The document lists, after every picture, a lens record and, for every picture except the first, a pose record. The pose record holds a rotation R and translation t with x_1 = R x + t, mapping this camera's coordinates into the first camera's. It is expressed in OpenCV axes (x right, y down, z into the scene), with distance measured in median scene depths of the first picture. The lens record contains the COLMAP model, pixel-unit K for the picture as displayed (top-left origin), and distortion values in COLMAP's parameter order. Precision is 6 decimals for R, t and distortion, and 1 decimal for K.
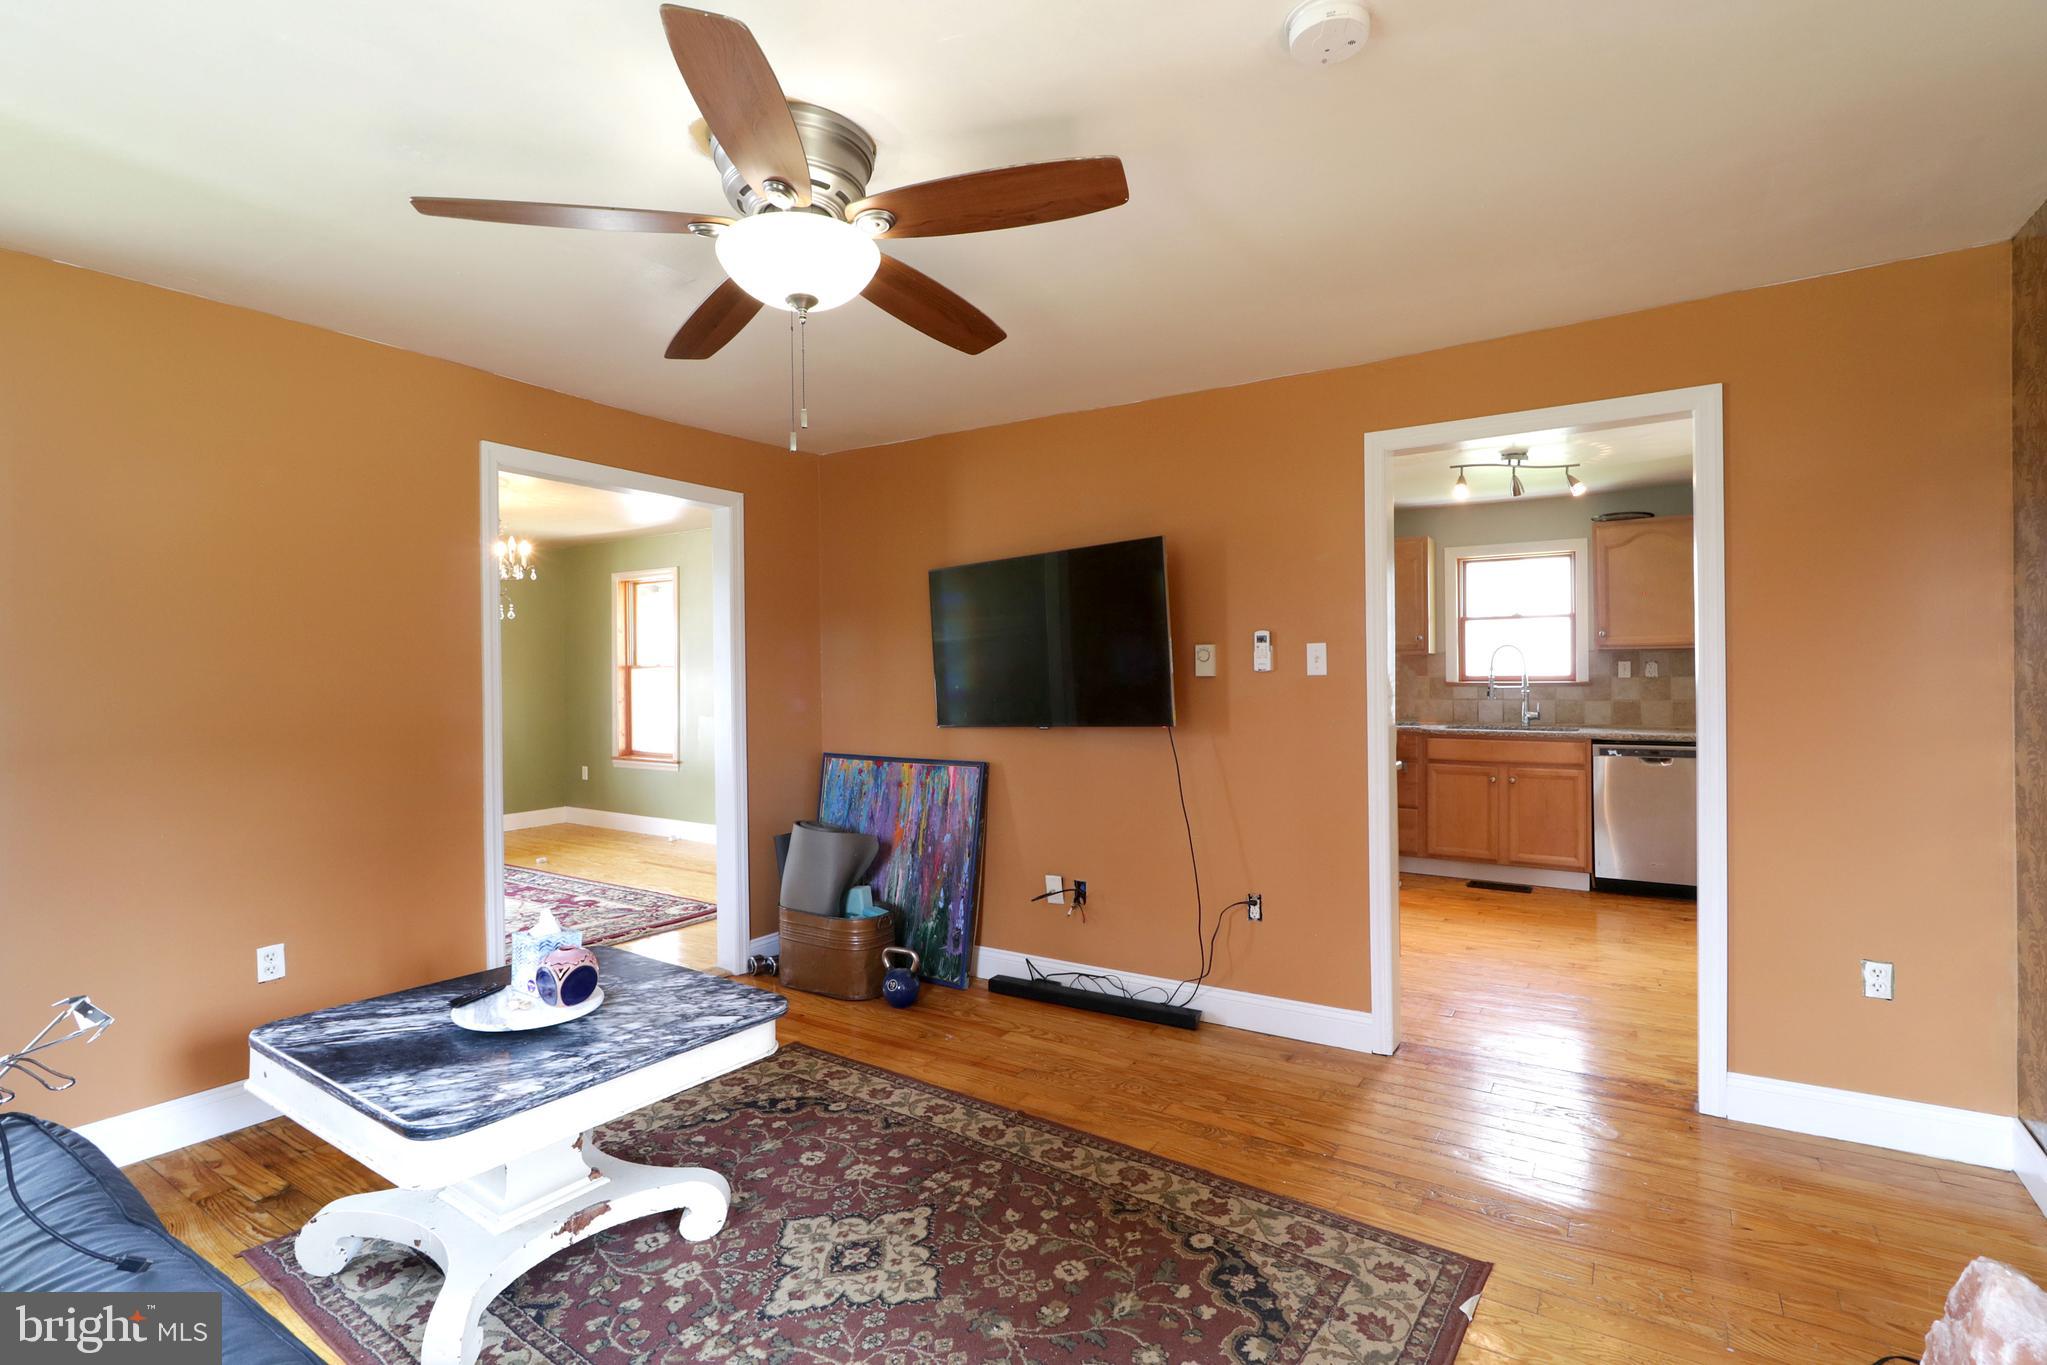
lens RADIAL K [[984.5, 0, 1031.4], [0, 984.5, 673.3], [0, 0, 1]] dist [0.005345, 0.002518]
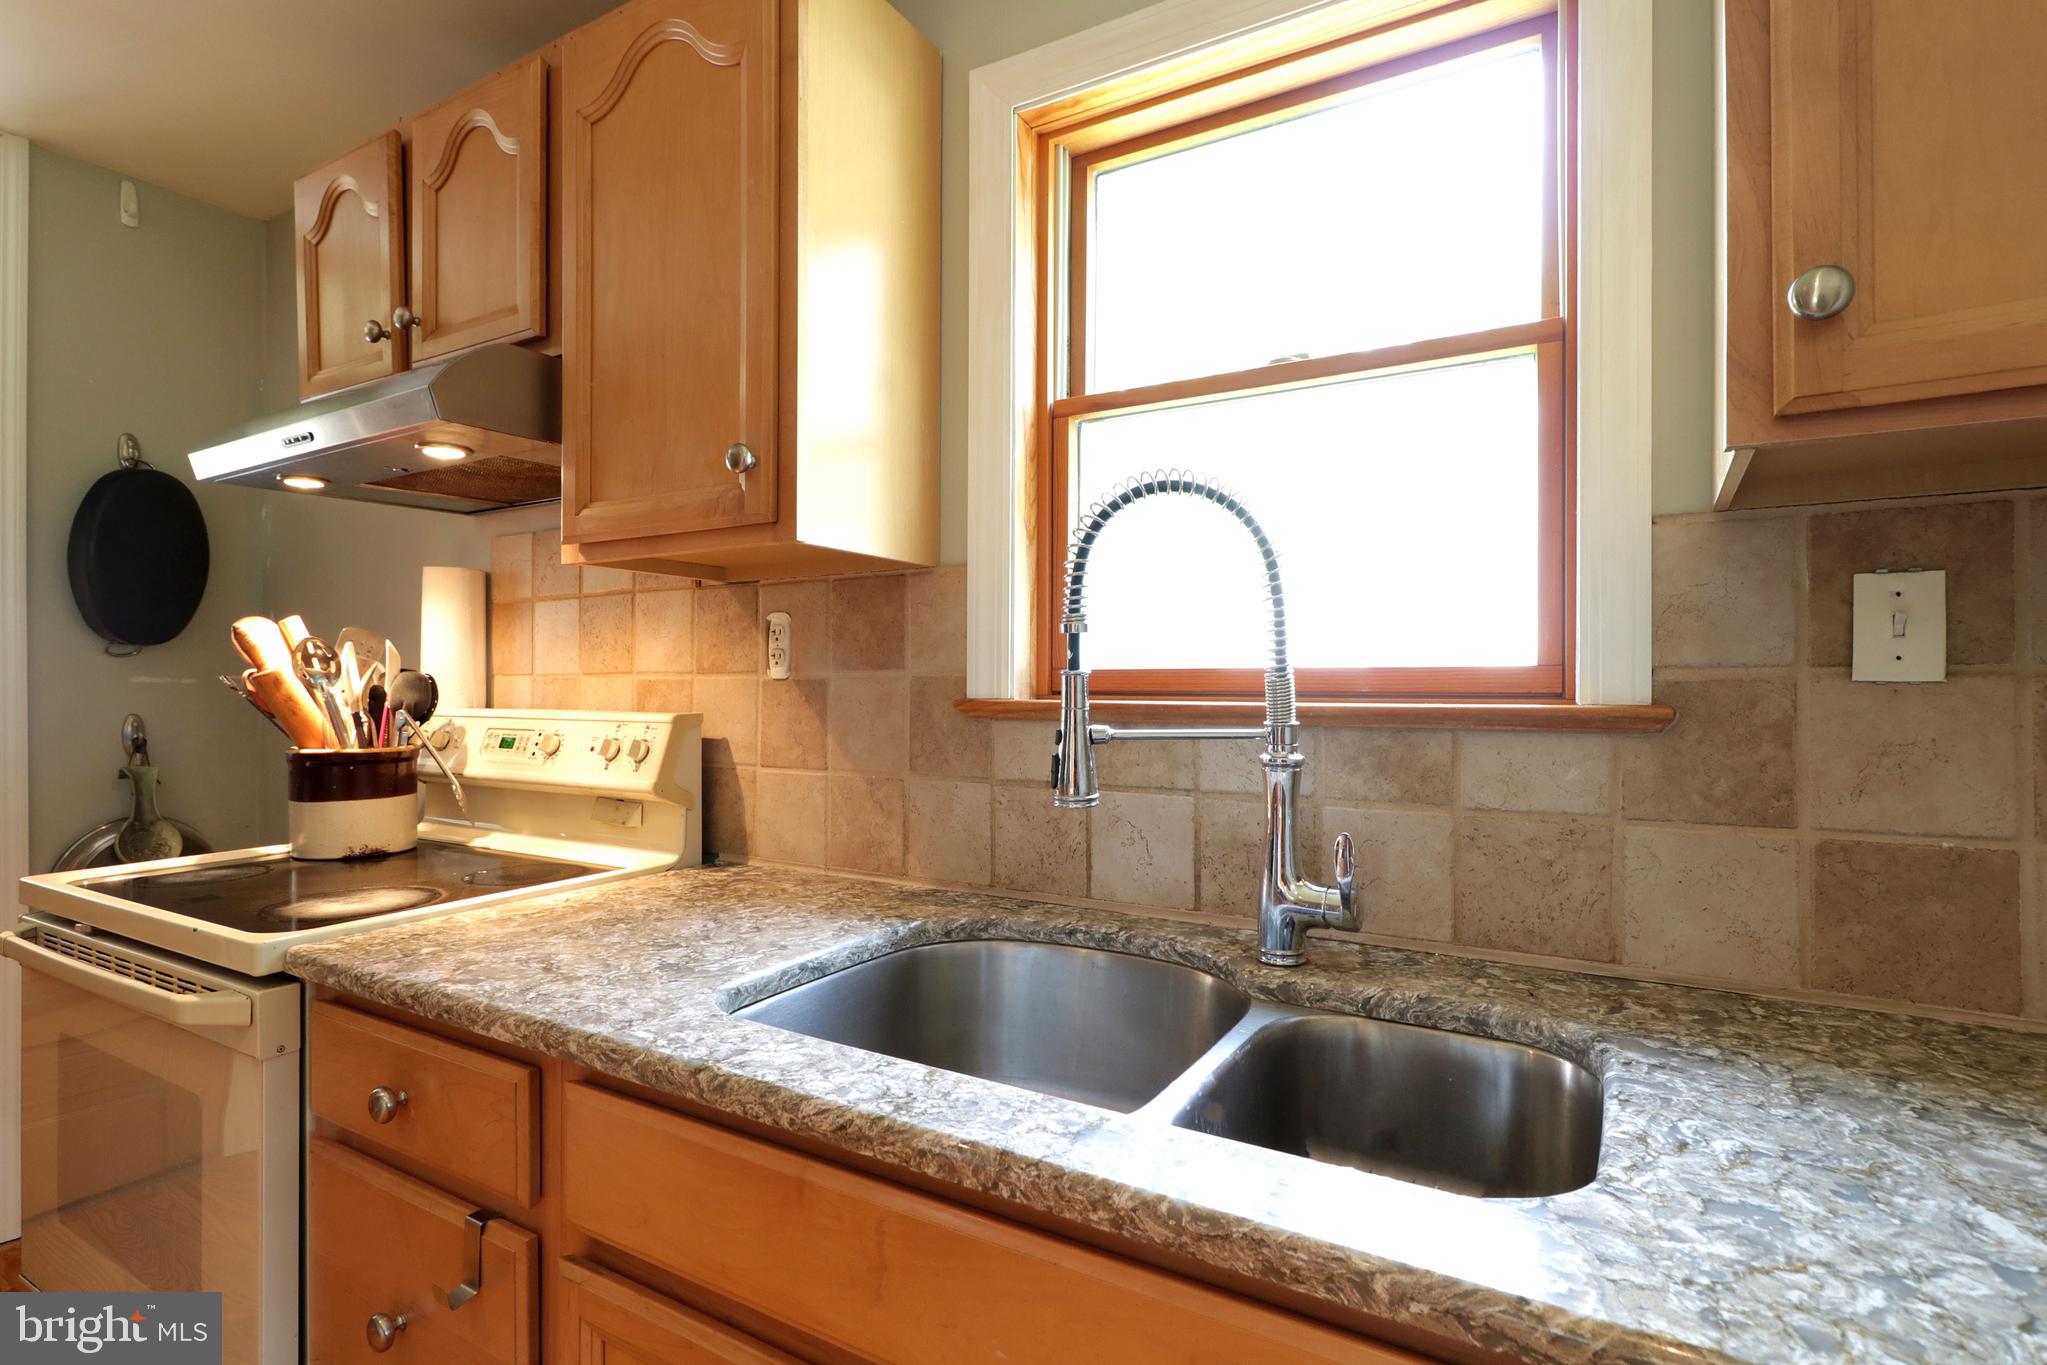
lens RADIAL K [[1013.4, 0, 1034.1], [0, 1013.4, 678.6], [0, 0, 1]] dist [0.002131, 0.000356]
pose [[0.999585, 0.010803, 0.026688, 0.468042], [-0.010690, 0.999933, -0.004387, 0.005936], [-0.026734, 0.004100, 0.999634, 0.852327]]
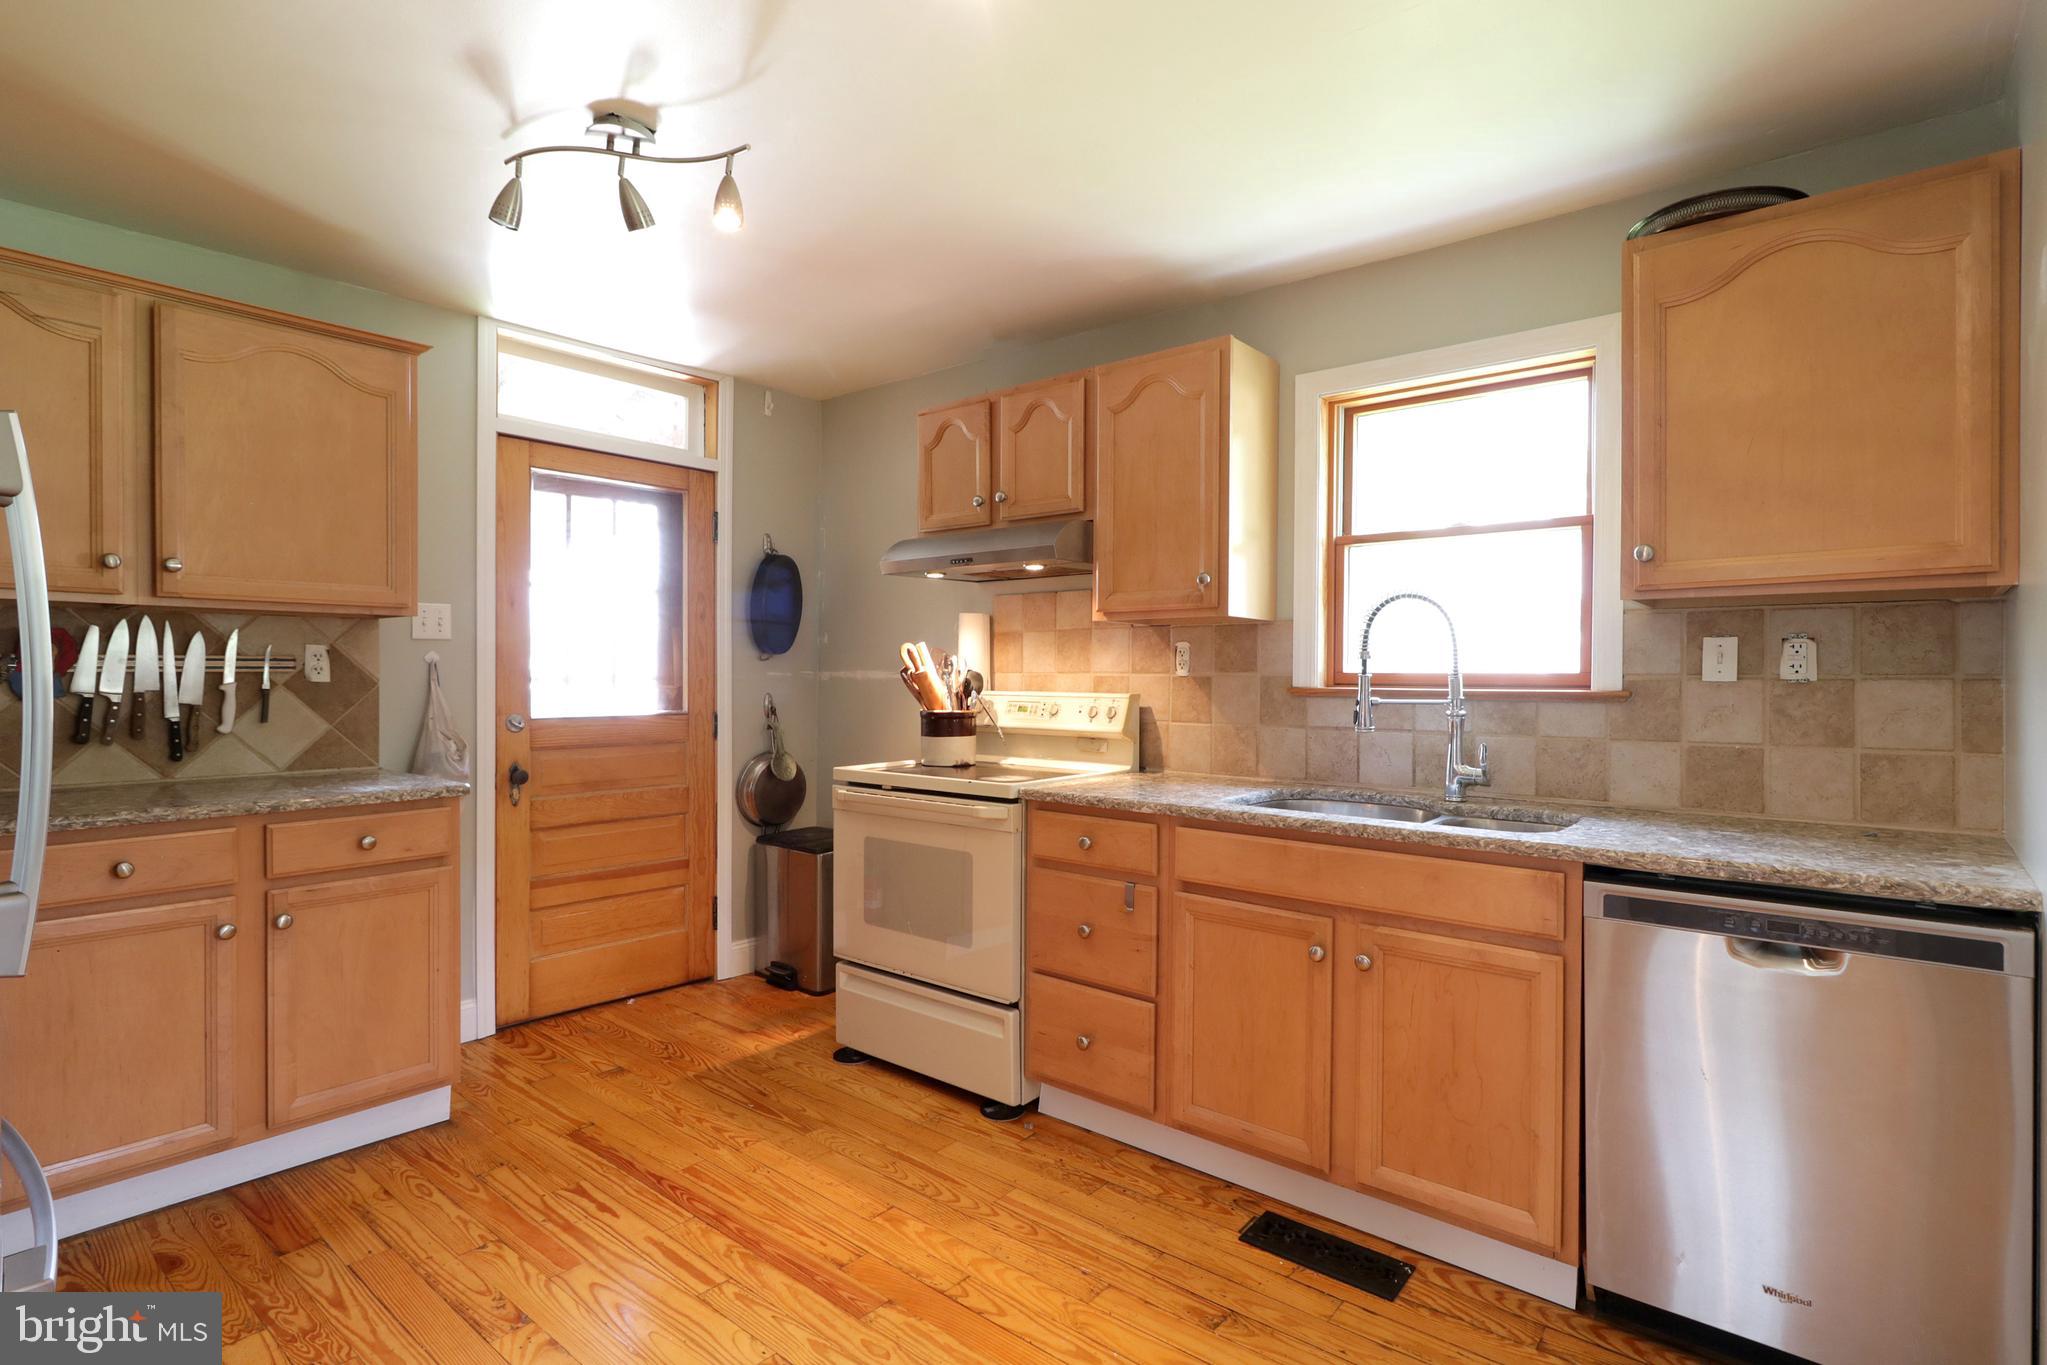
lens RADIAL K [[1013.4, 0, 1028.9], [0, 1013.4, 683.1], [0, 0, 1]] dist [0.002131, 0.000356]
pose [[0.991194, 0.016299, -0.131413, 0.397470], [-0.015169, 0.999839, 0.009597, 0.005257], [0.131549, -0.007519, 0.991281, 0.595136]]
